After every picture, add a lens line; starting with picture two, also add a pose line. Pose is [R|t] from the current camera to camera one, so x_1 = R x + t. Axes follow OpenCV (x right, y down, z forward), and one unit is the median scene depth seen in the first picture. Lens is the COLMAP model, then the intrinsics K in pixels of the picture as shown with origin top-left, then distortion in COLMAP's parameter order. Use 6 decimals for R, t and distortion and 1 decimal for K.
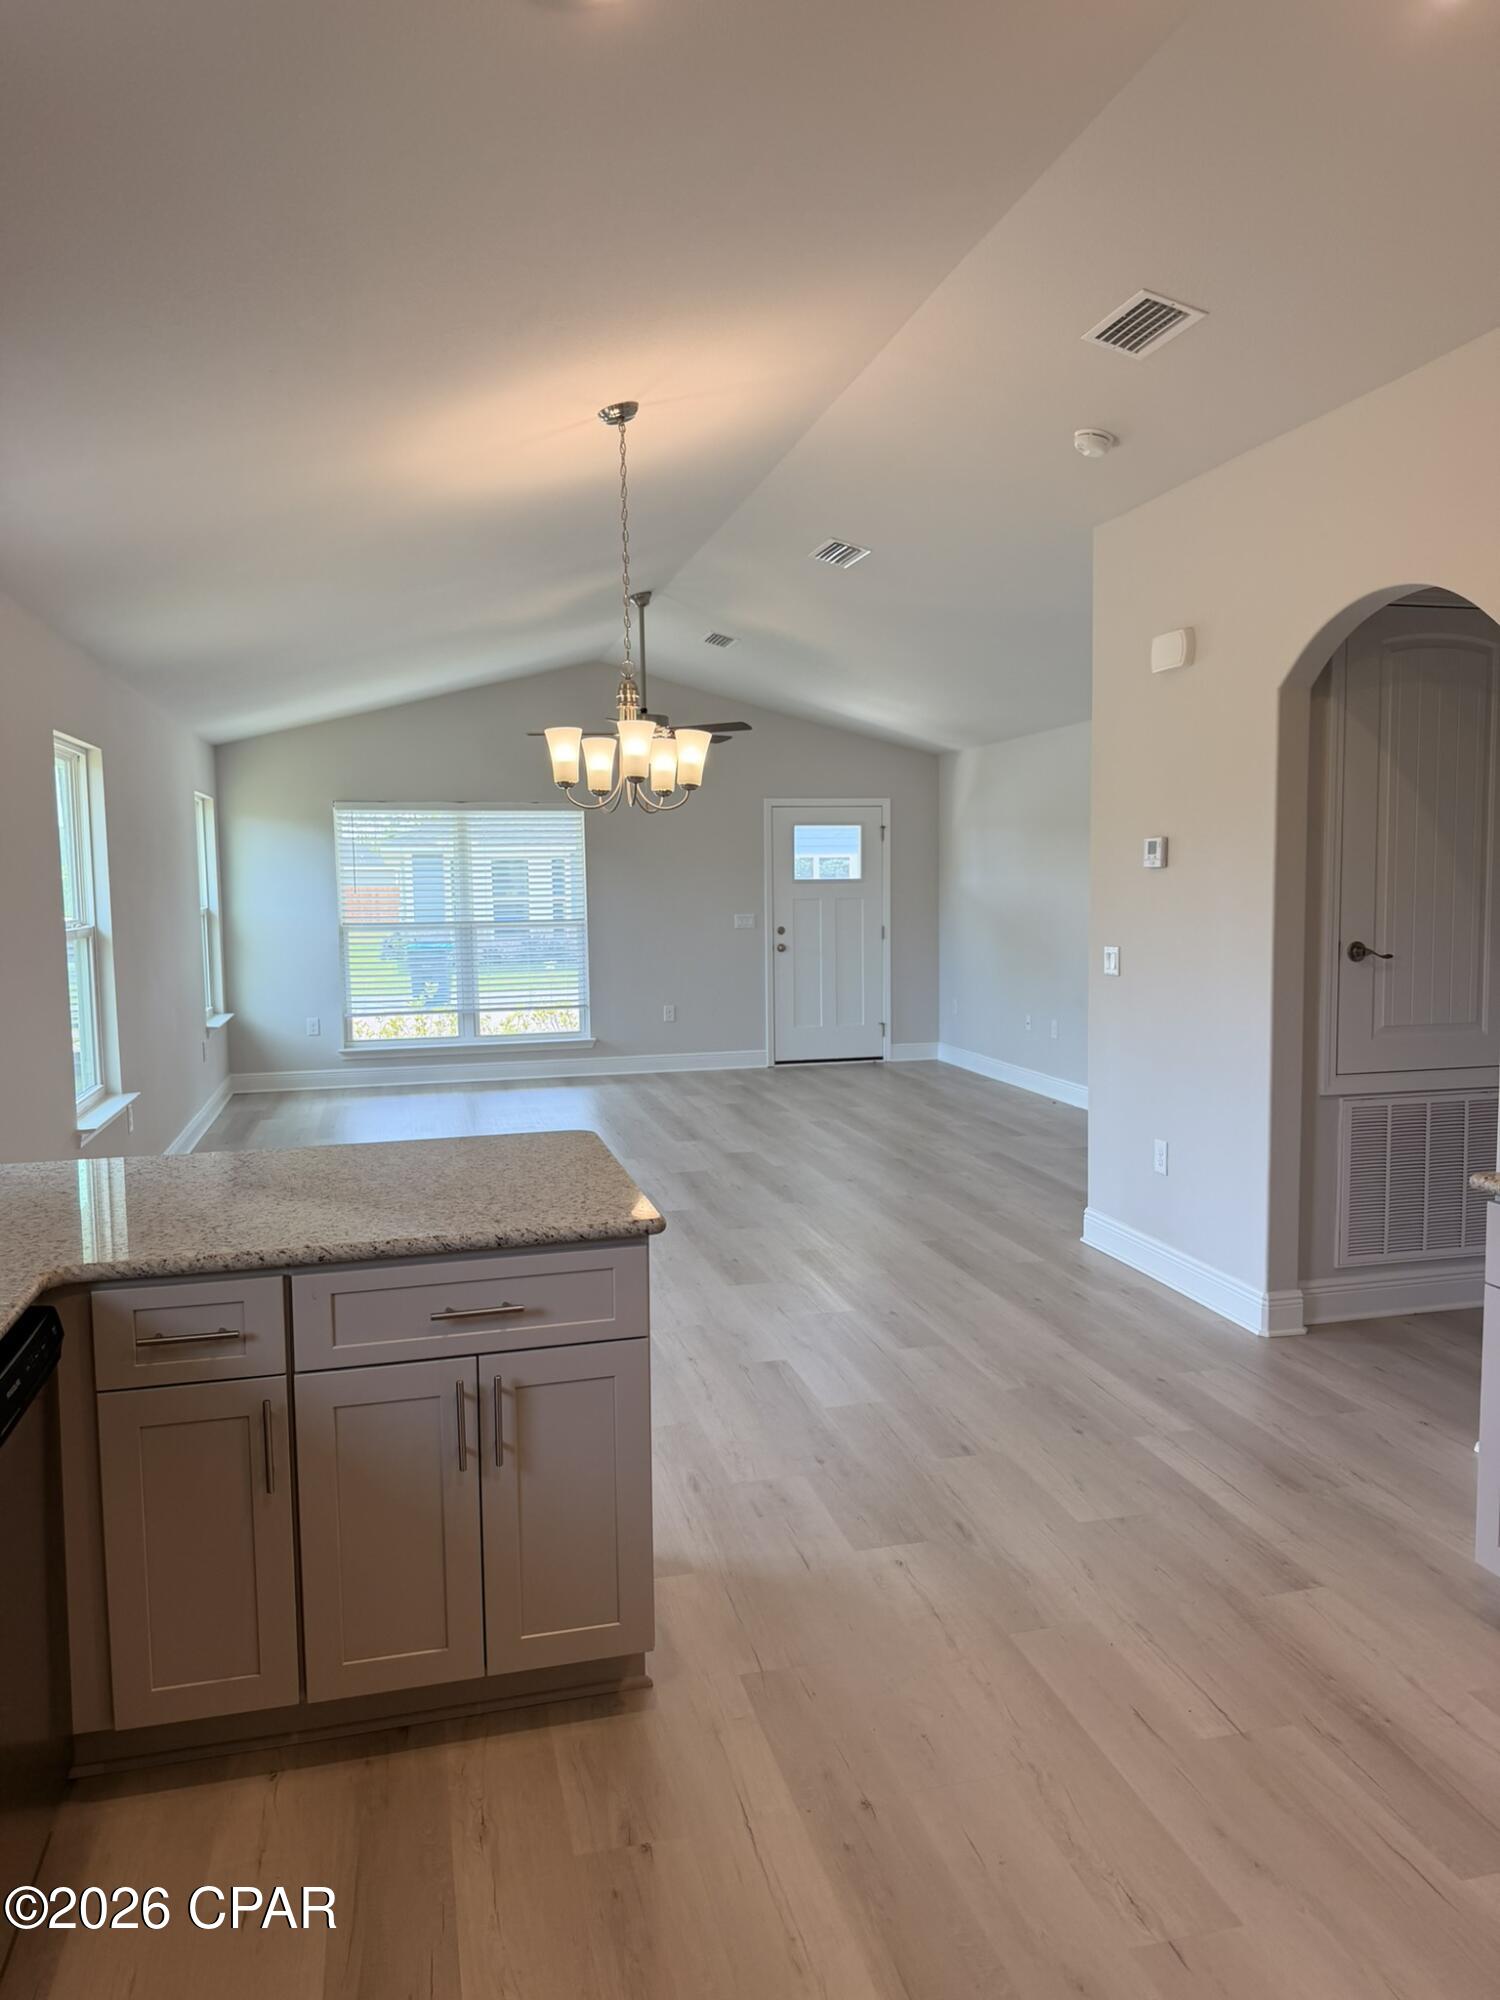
lens RADIAL K [[1388.0, 0, 747.9], [0, 1388.0, 1015.2], [0, 0, 1]] dist [0.125868, -0.219844]
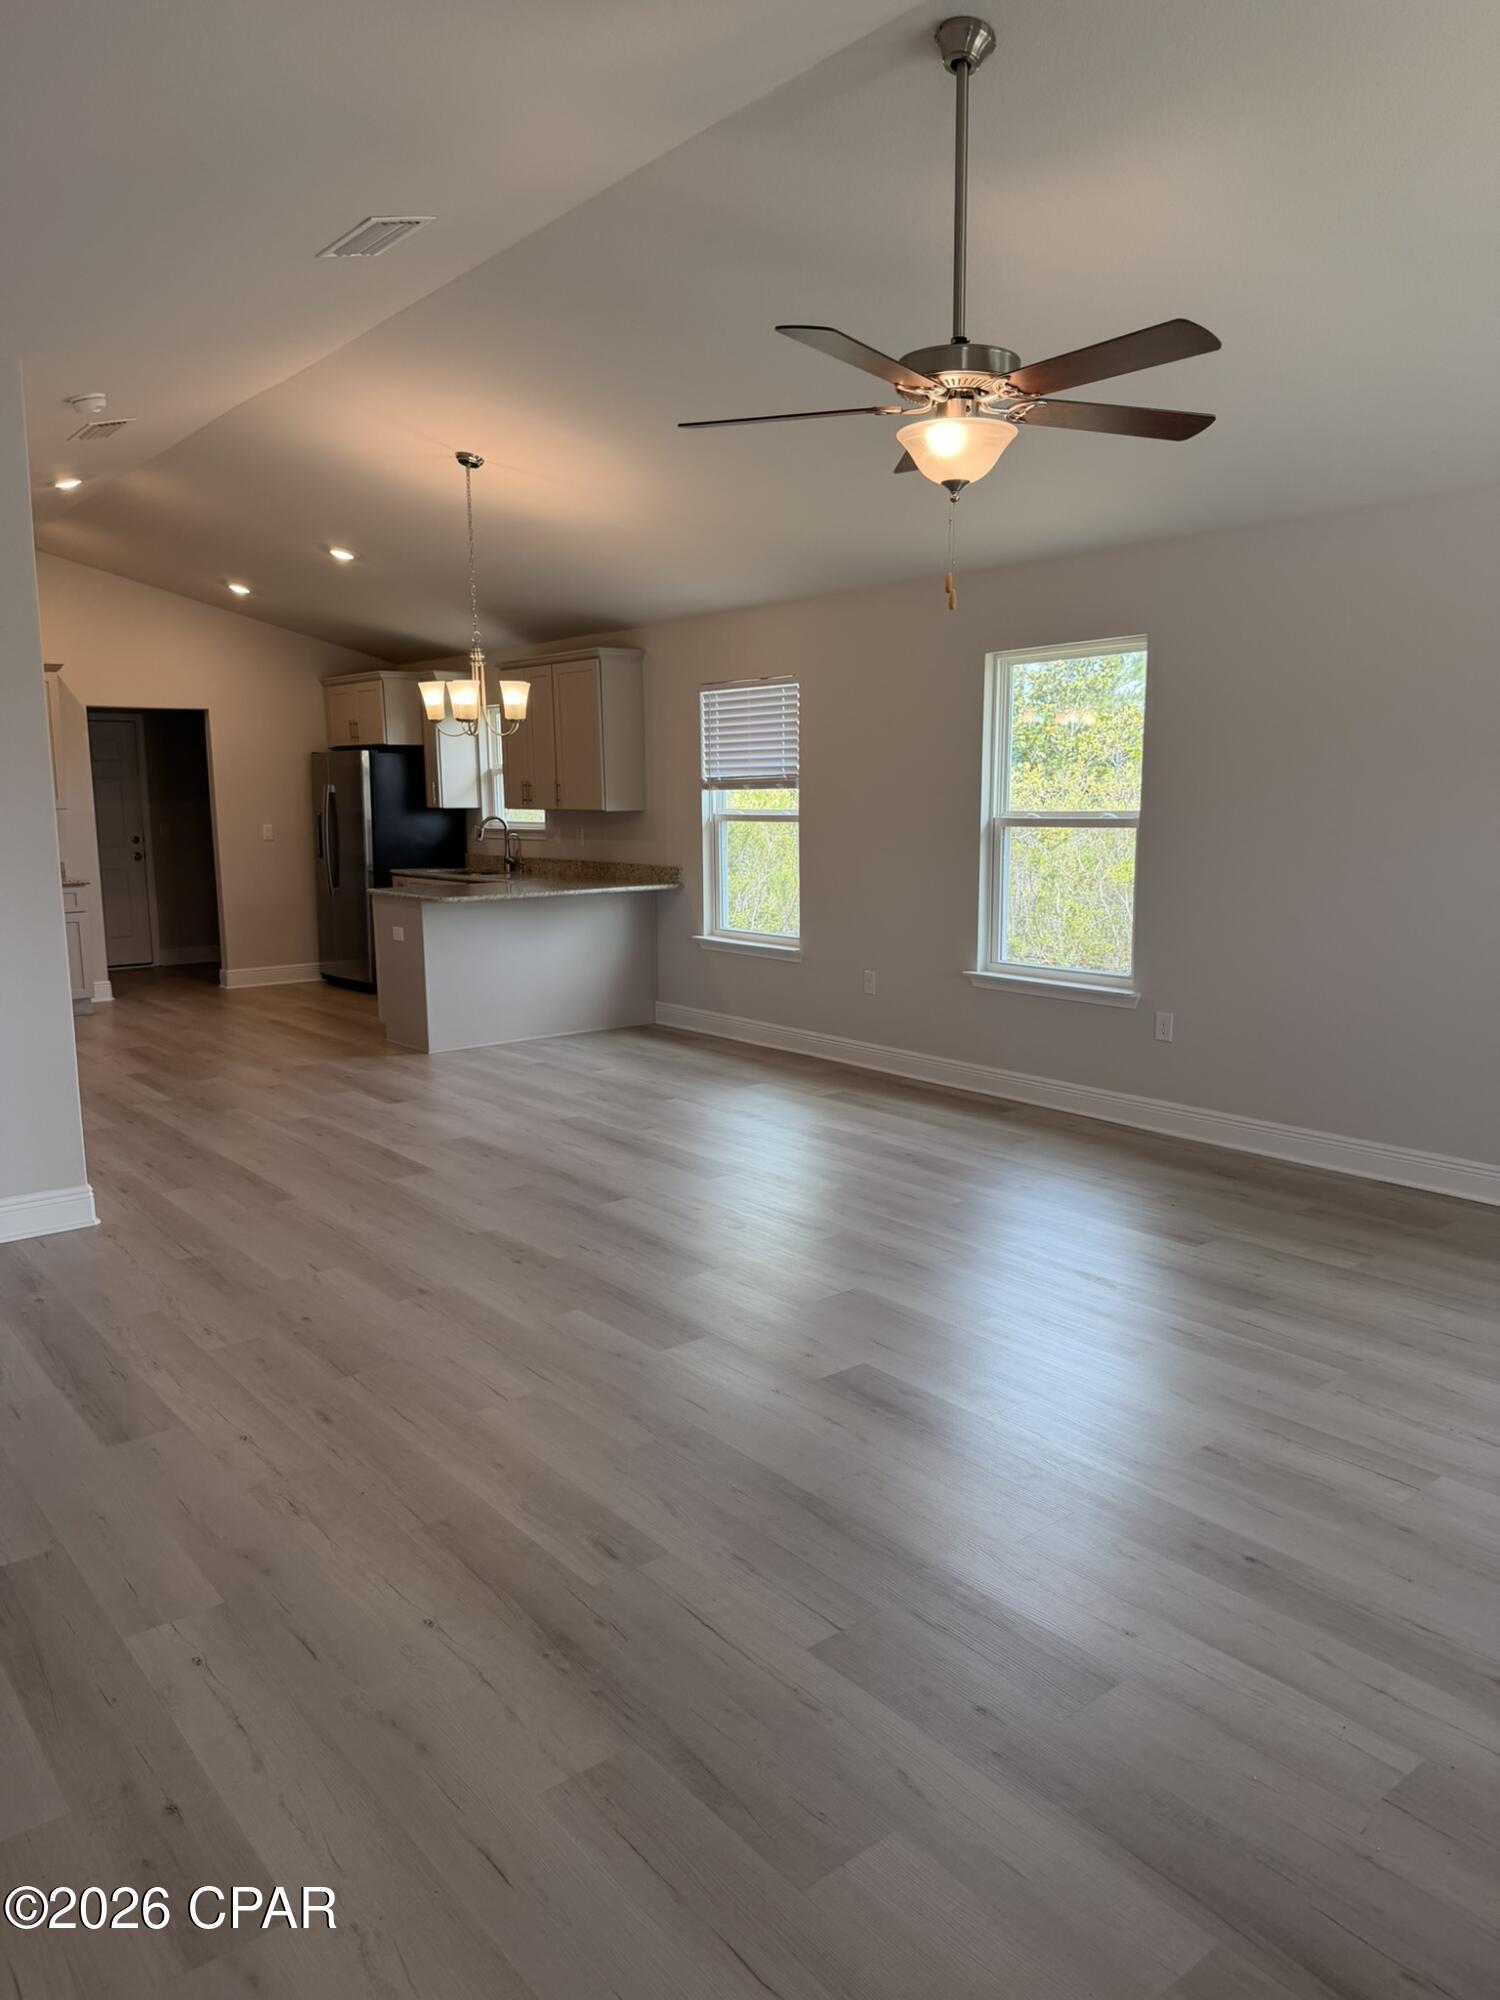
lens RADIAL K [[1388.0, 0, 747.9], [0, 1388.0, 1015.2], [0, 0, 1]] dist [0.125868, -0.219844]
pose [[-0.906886, 0.087867, -0.412112, 0.126514], [-0.022034, 0.966790, 0.254619, -0.105080], [0.420799, 0.239991, -0.874833, 1.068770]]
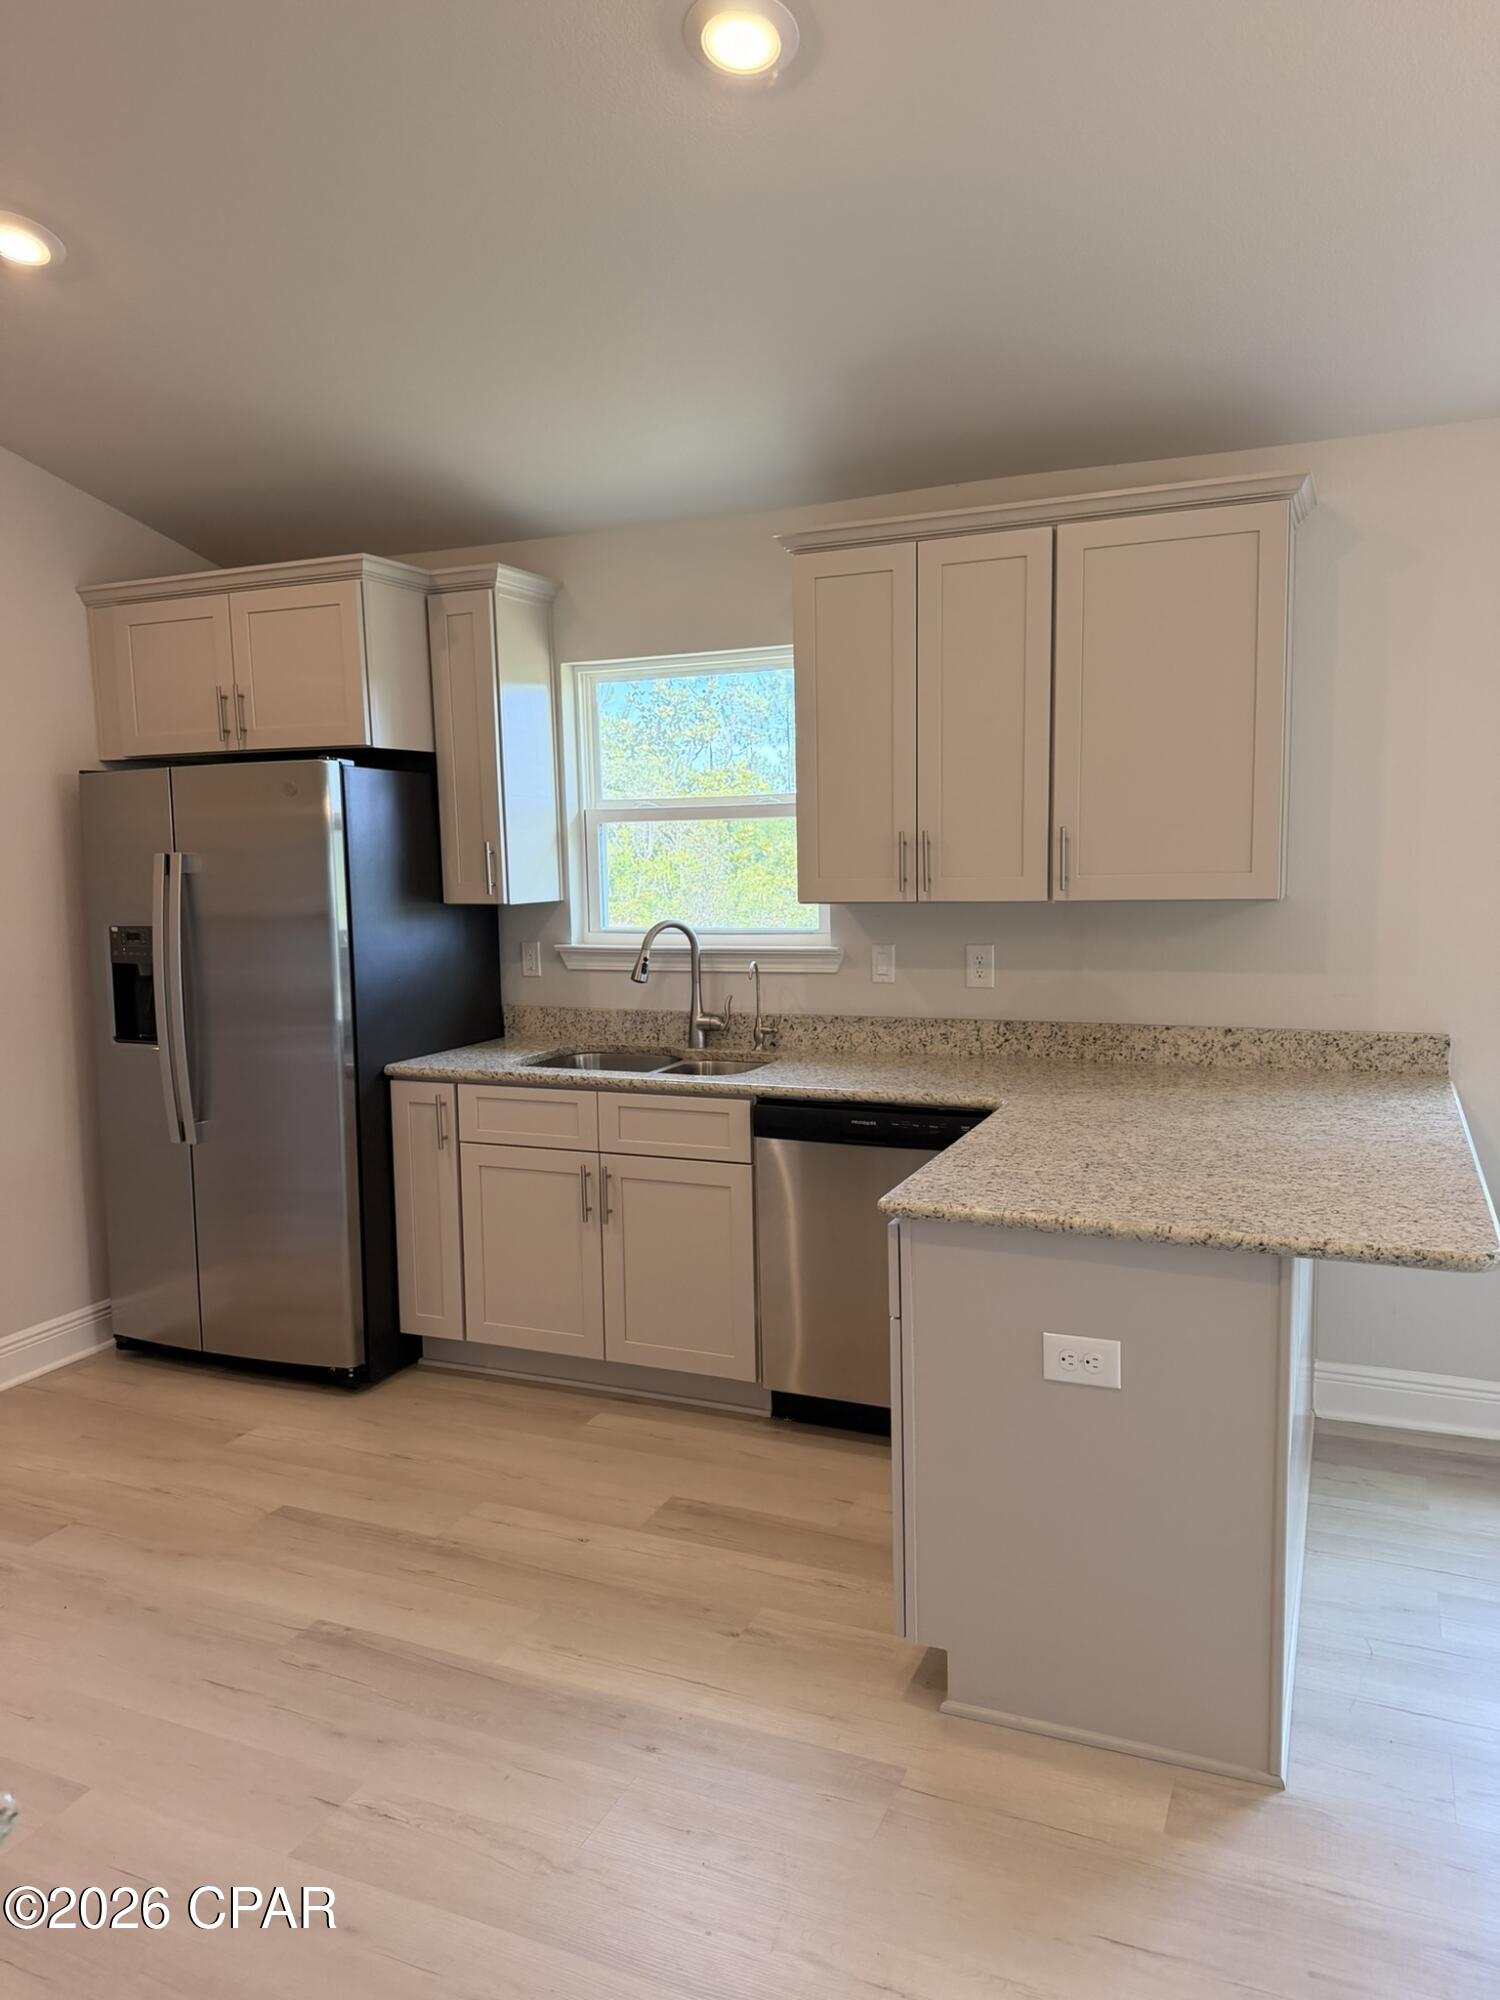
lens RADIAL K [[1388.0, 0, 747.9], [0, 1388.0, 1015.2], [0, 0, 1]] dist [0.125868, -0.219844]
pose [[-0.613752, 0.120174, -0.780299, 0.177831], [-0.050776, 0.980293, 0.190913, -0.037780], [0.787865, 0.156794, -0.595554, 0.361347]]
